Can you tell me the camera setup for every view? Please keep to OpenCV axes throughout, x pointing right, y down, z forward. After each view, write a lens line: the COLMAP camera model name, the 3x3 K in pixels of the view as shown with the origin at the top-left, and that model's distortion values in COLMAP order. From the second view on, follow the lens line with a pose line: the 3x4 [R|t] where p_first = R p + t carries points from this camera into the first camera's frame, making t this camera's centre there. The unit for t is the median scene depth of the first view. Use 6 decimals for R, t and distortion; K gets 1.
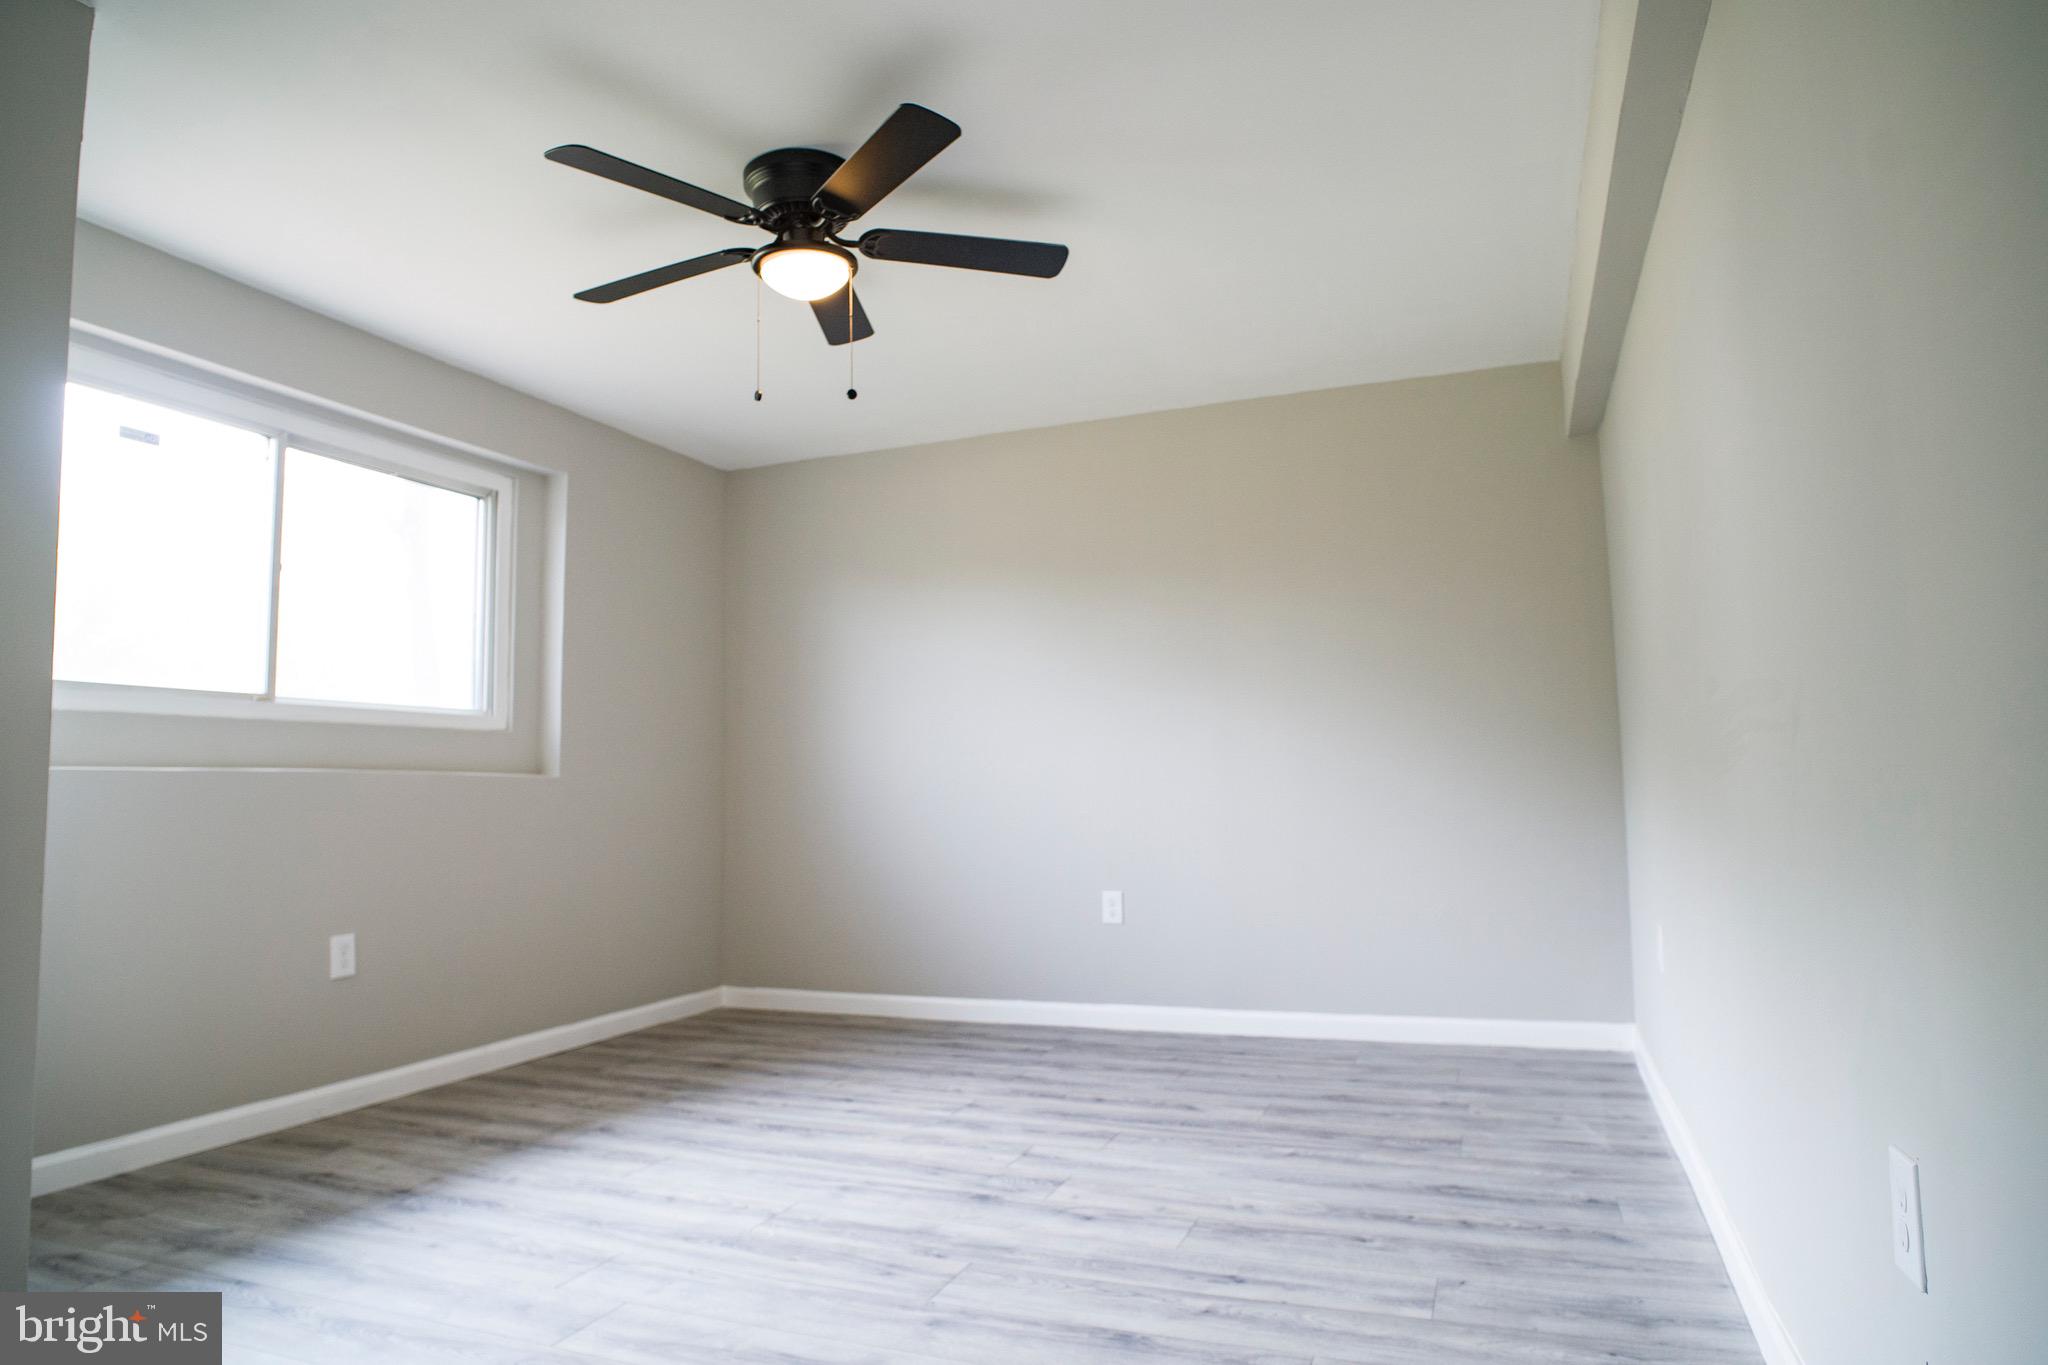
lens RADIAL K [[1212.3, 0, 1023.2], [0, 1212.3, 705.5], [0, 0, 1]] dist [-0.024615, 0.000102]
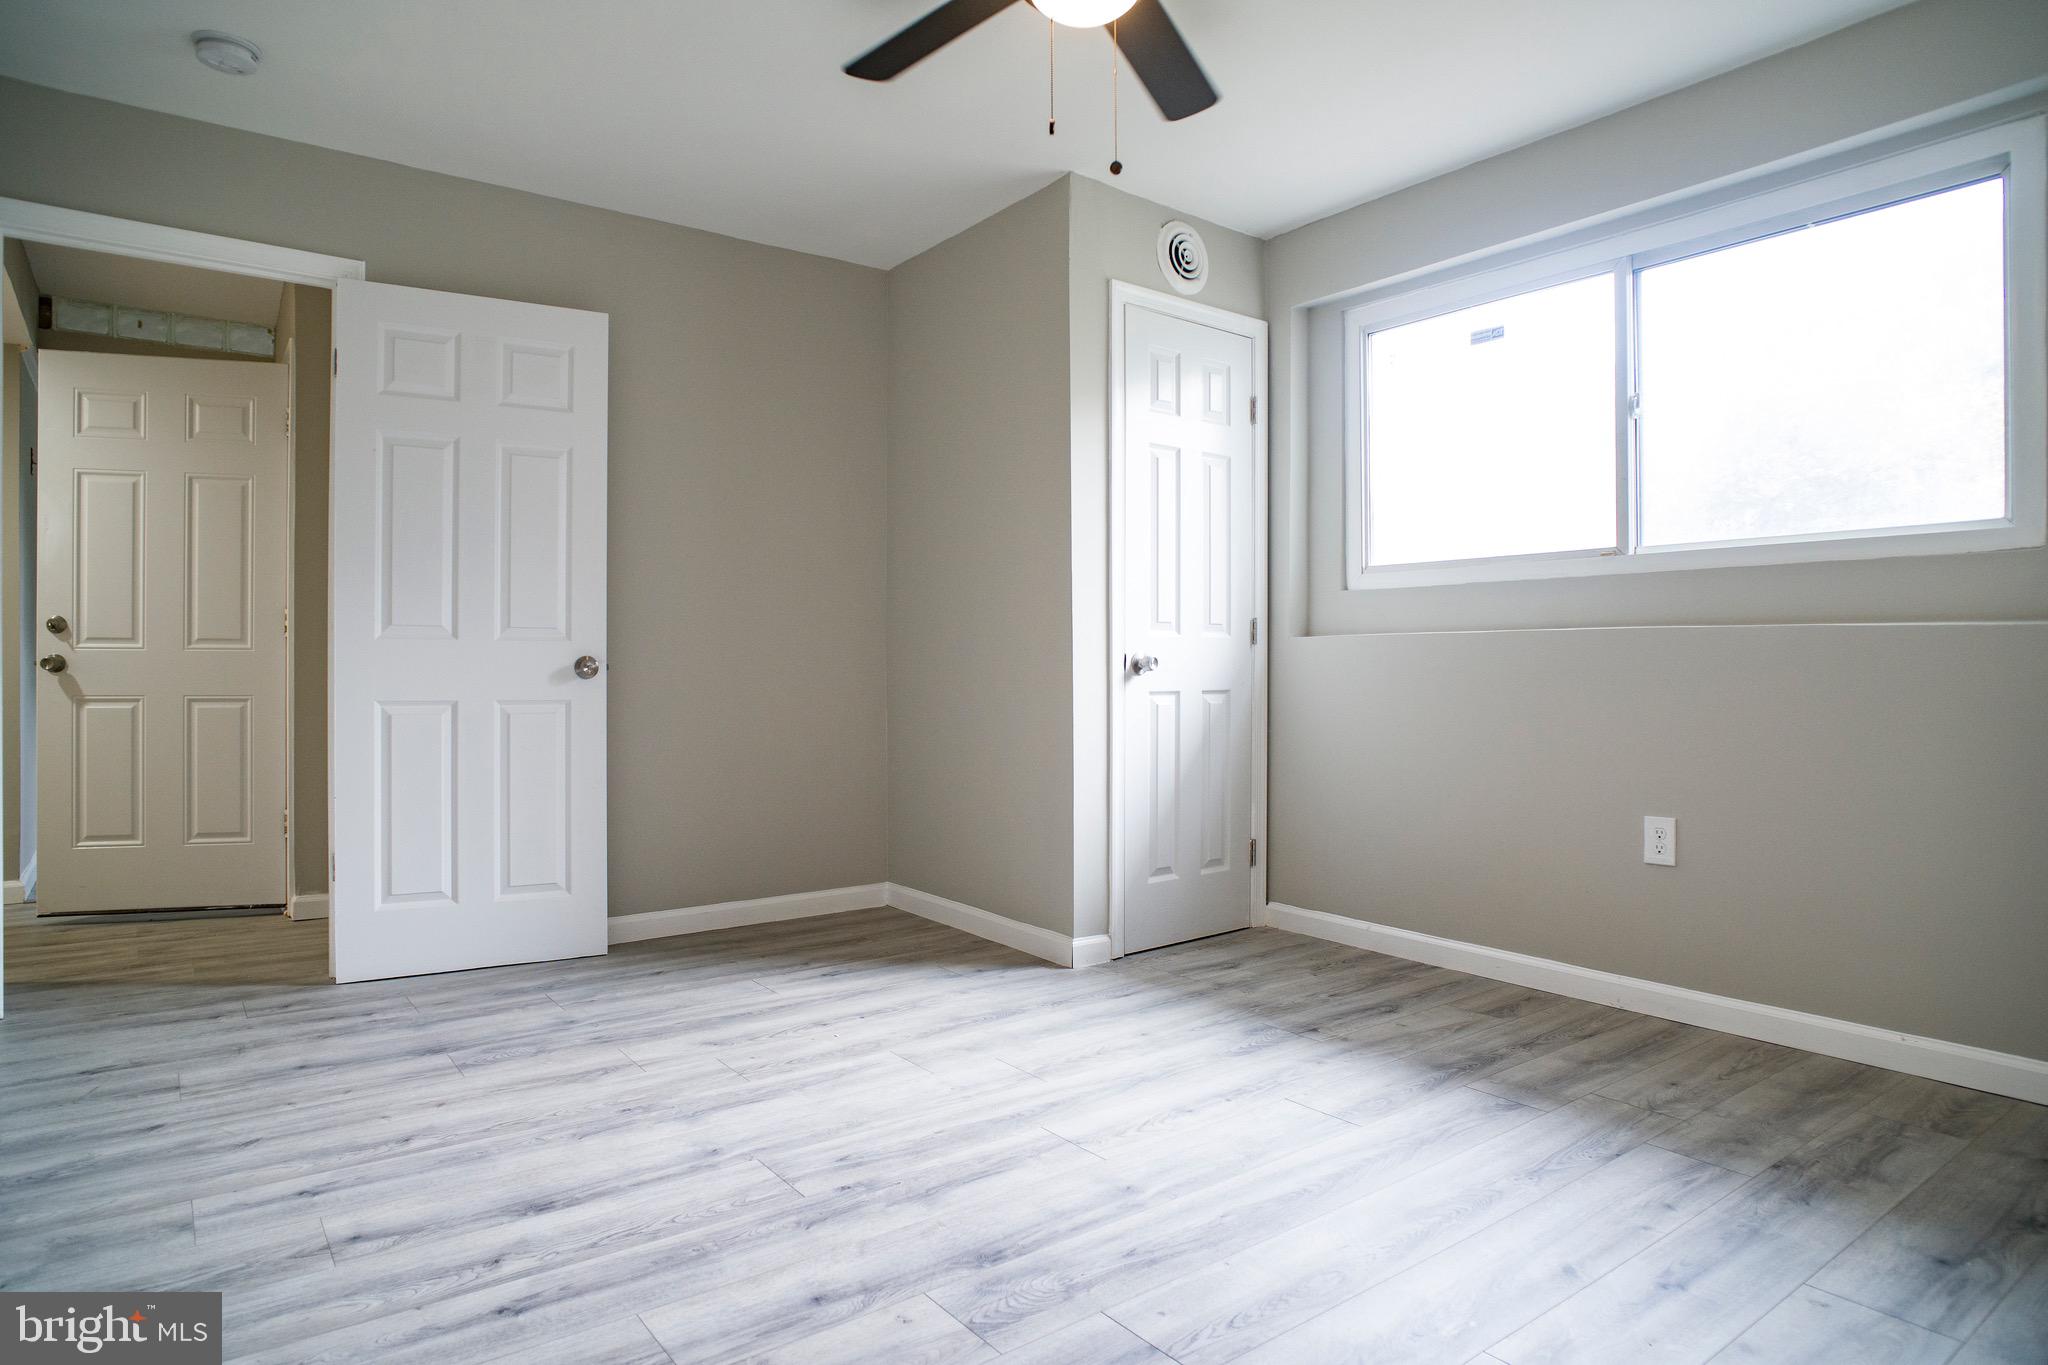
lens RADIAL K [[1187.7, 0, 1024.0], [0, 1187.7, 682.5], [0, 0, 1]] dist [-0.057477, 0.025466]
pose [[-0.514377, 0.028063, -0.857105, 0.559489], [0.066538, 0.997757, -0.007263, 0.100706], [0.854979, -0.060766, -0.515091, 1.504583]]
